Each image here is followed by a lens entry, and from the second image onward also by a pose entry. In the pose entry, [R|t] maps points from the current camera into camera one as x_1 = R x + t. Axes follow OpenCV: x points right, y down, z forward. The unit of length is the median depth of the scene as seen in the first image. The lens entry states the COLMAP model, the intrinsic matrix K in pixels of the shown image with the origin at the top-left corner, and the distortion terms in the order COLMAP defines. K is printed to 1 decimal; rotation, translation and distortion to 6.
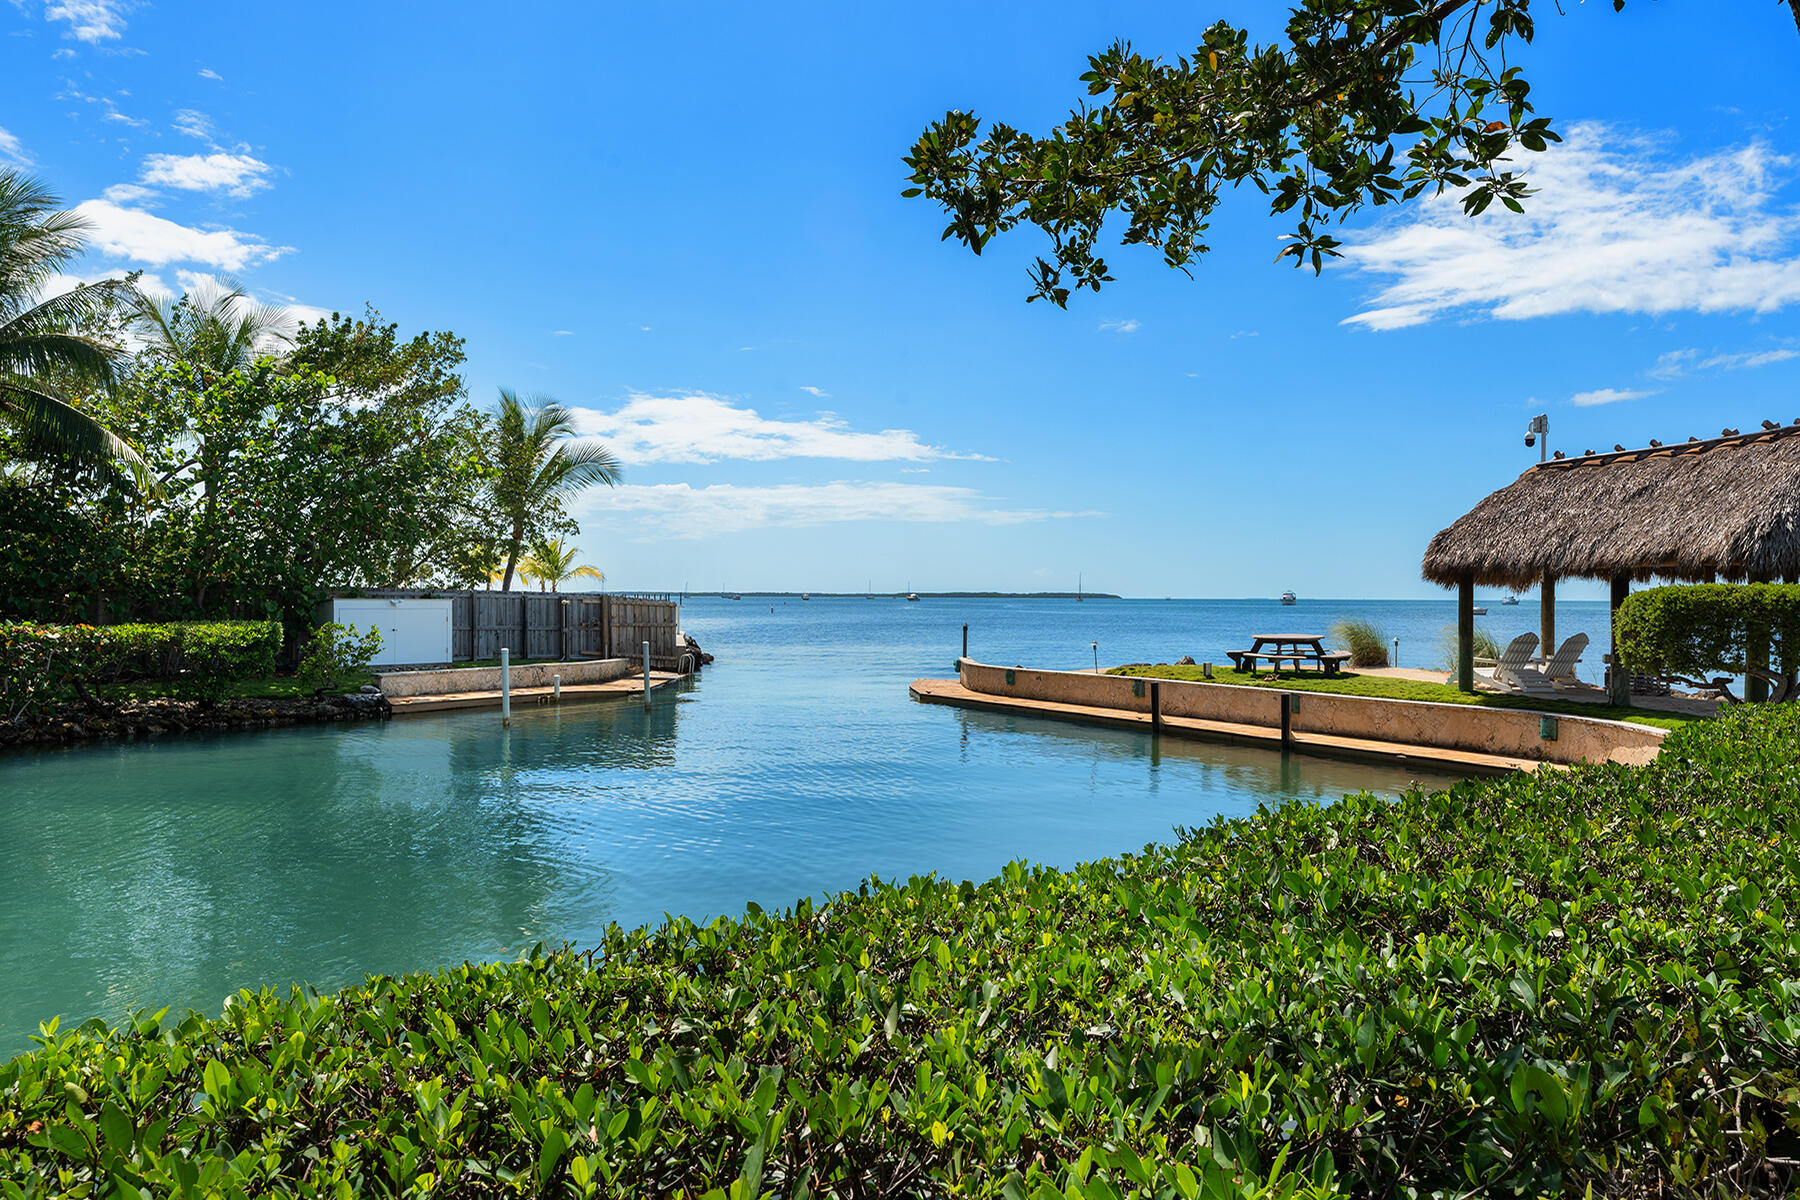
lens RADIAL K [[1211.2, 0, 903.9], [0, 1211.2, 607.1], [0, 0, 1]] dist [-0.000461, -0.003161]
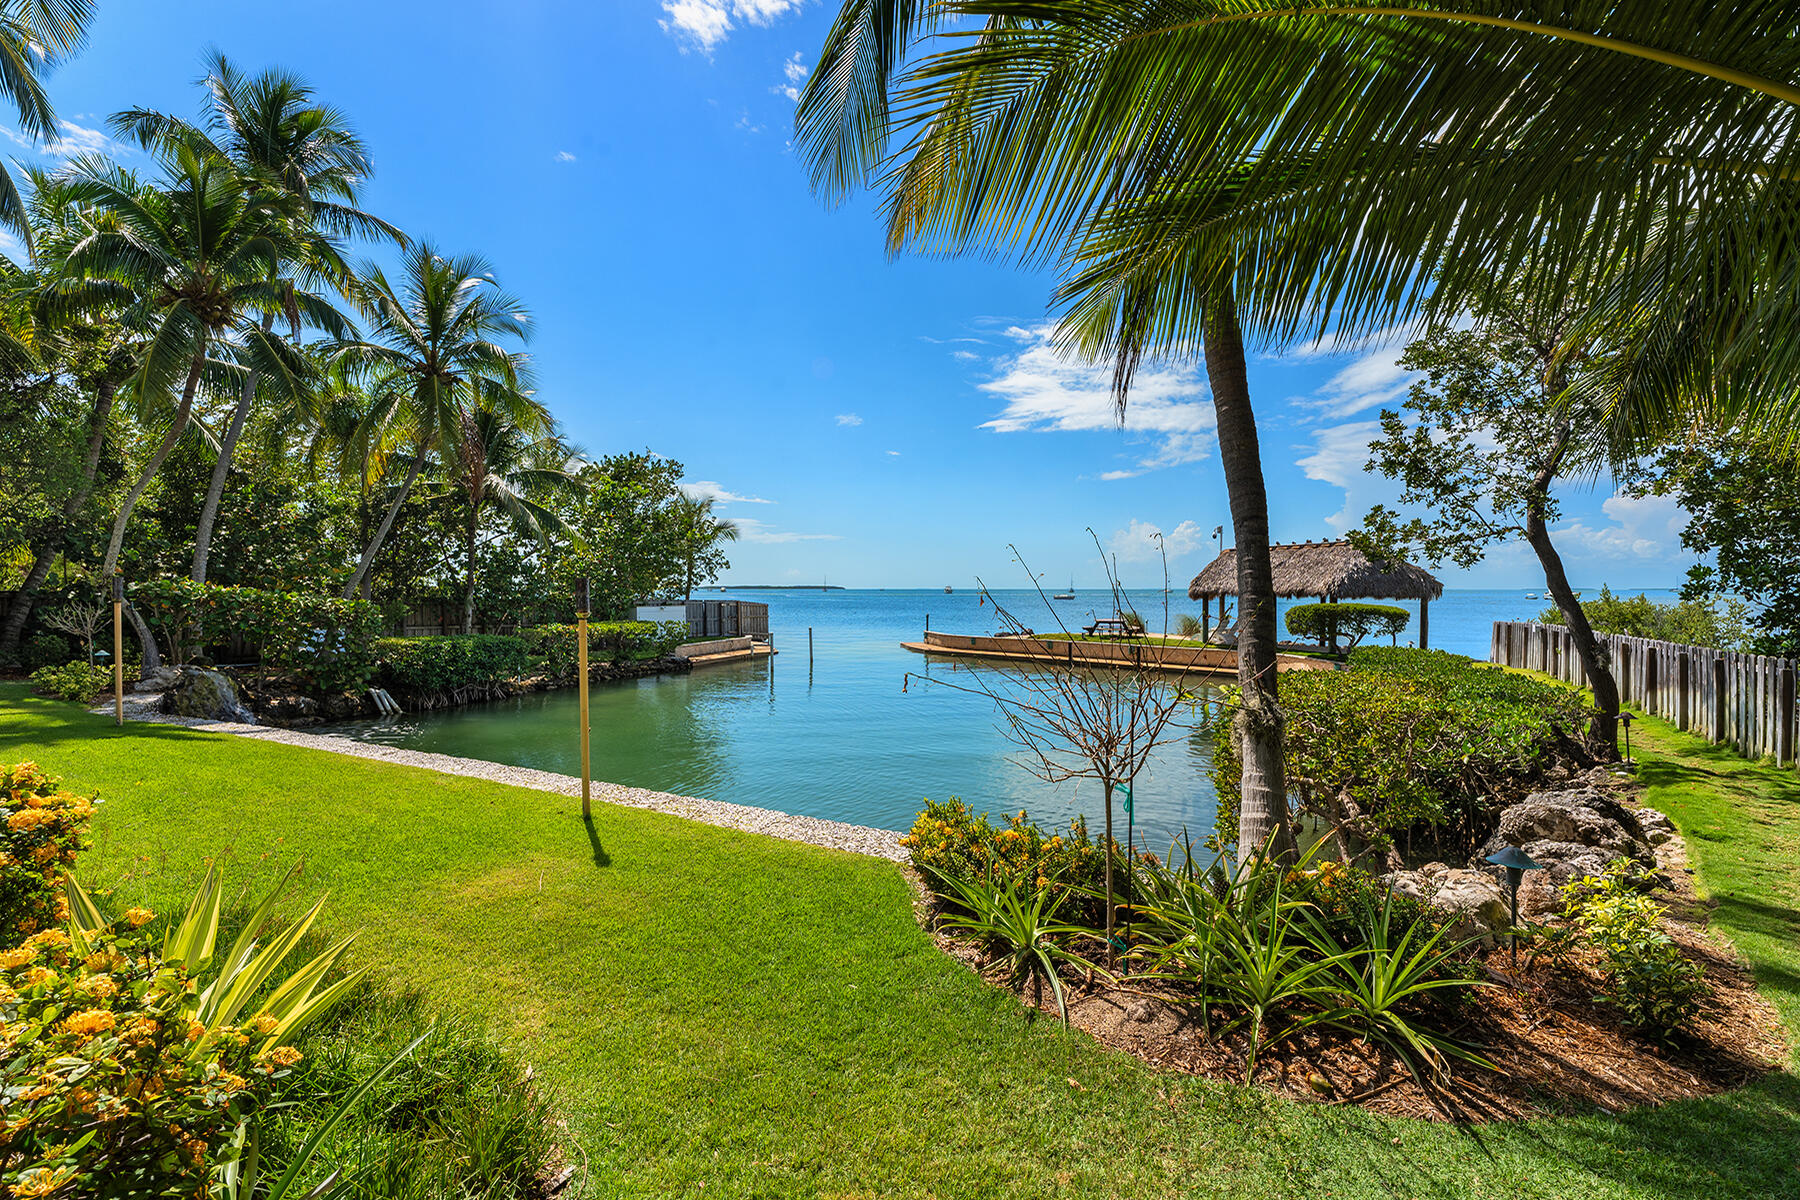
lens RADIAL K [[749.7, 0, 900.0], [0, 749.7, 600.0], [0, 0, 1]] dist [0.007908, -0.000171]
pose [[0.971586, -0.006951, 0.236586, -0.284191], [0.005387, 0.999959, 0.007256, -0.018497], [-0.236626, -0.005775, 0.971584, -0.181451]]
